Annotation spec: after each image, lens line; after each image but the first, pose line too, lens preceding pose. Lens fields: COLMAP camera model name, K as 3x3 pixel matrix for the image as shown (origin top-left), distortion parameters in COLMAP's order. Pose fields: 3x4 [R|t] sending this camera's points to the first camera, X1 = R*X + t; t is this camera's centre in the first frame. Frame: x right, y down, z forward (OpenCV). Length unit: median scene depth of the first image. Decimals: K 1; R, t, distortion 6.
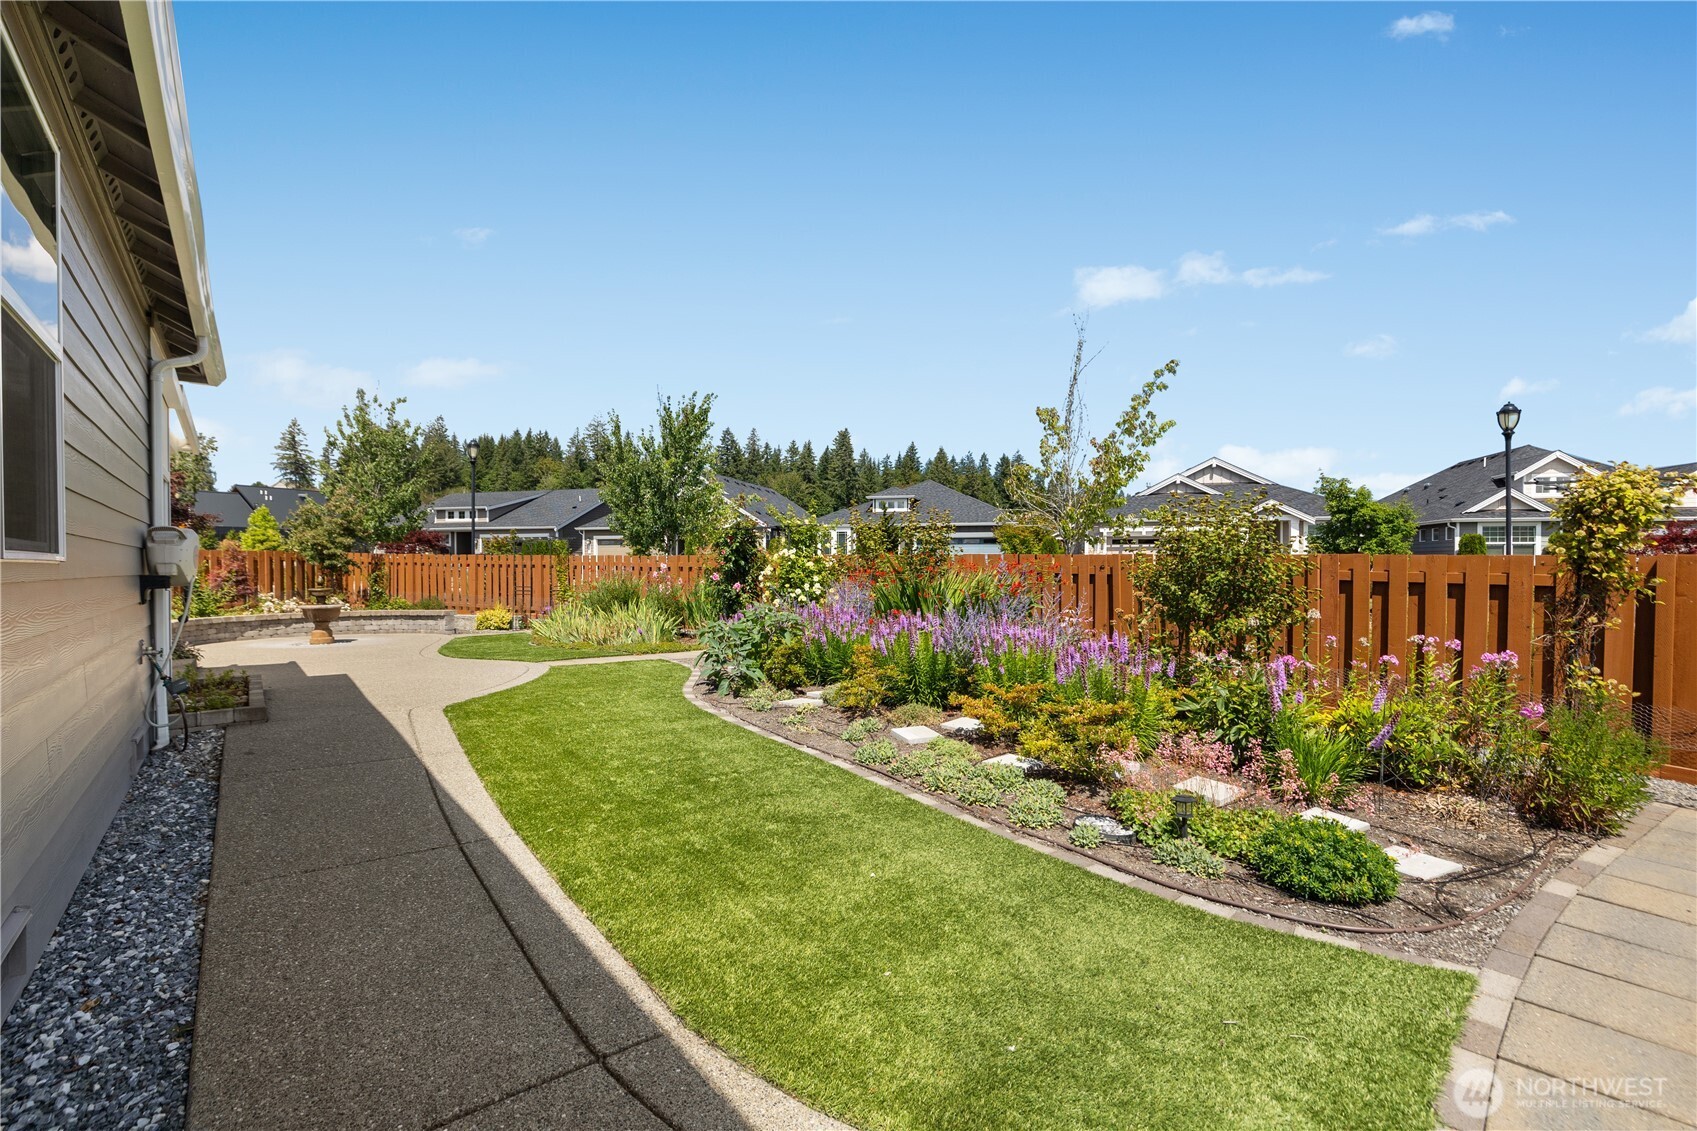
lens RADIAL K [[773.4, 0, 844.9], [0, 773.4, 557.1], [0, 0, 1]] dist [-0.000715, 0.000930]
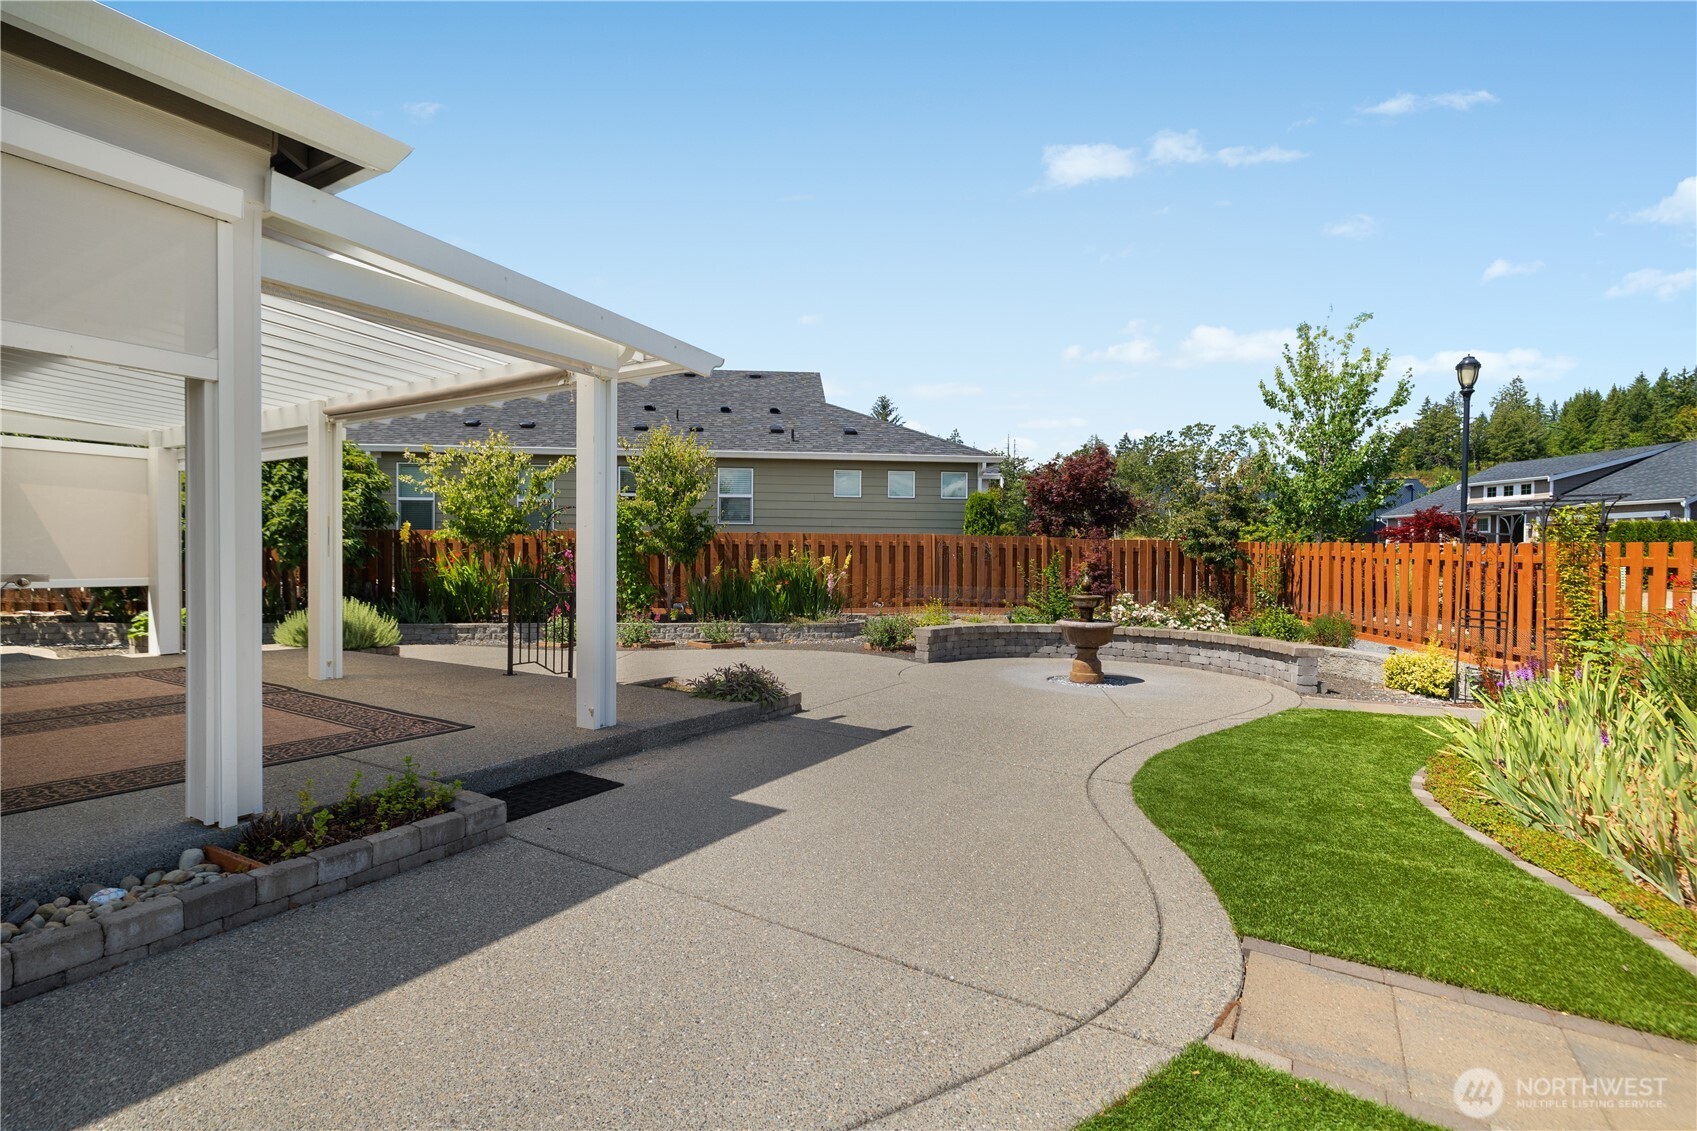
lens RADIAL K [[773.4, 0, 844.9], [0, 773.4, 565.4], [0, 0, 1]] dist [-0.000715, 0.000930]
pose [[0.359686, 0.020770, -0.932842, -0.078422], [-0.001002, 0.999760, 0.021873, 0.000829], [0.933073, -0.006932, 0.359621, 0.301567]]
